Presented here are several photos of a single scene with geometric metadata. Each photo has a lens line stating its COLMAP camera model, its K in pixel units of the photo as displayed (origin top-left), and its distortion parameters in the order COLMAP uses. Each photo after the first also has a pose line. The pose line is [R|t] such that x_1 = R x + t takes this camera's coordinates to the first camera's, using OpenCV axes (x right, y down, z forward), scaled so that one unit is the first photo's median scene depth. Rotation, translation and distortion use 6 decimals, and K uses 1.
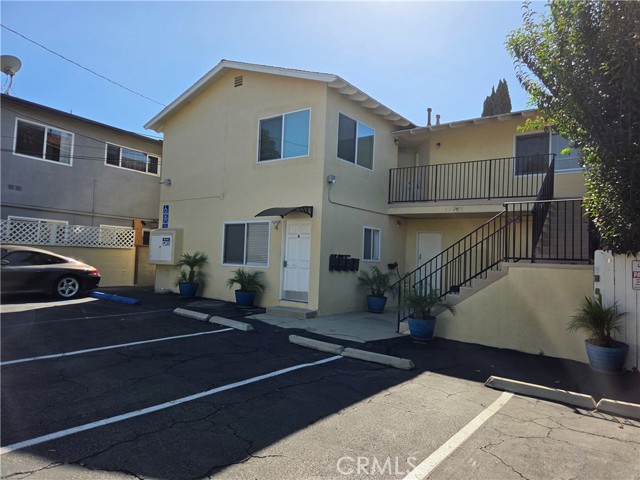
lens RADIAL K [[422.4, 0, 320.0], [0, 422.4, 240.0], [0, 0, 1]] dist [-0.004834, -0.064845]
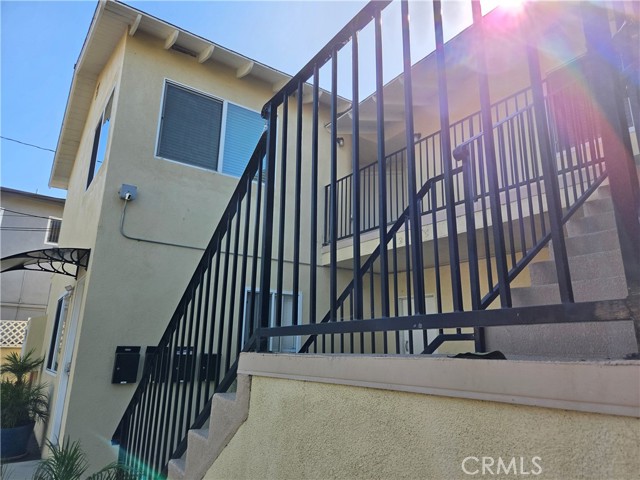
lens RADIAL K [[431.3, 0, 320.0], [0, 431.3, 240.0], [0, 0, 1]] dist [0.066111, -0.063959]
pose [[0.951930, -0.101366, -0.289057, 0.326916], [0.036681, 0.974591, -0.220970, 0.029772], [0.304111, 0.199745, 0.931460, 0.490304]]
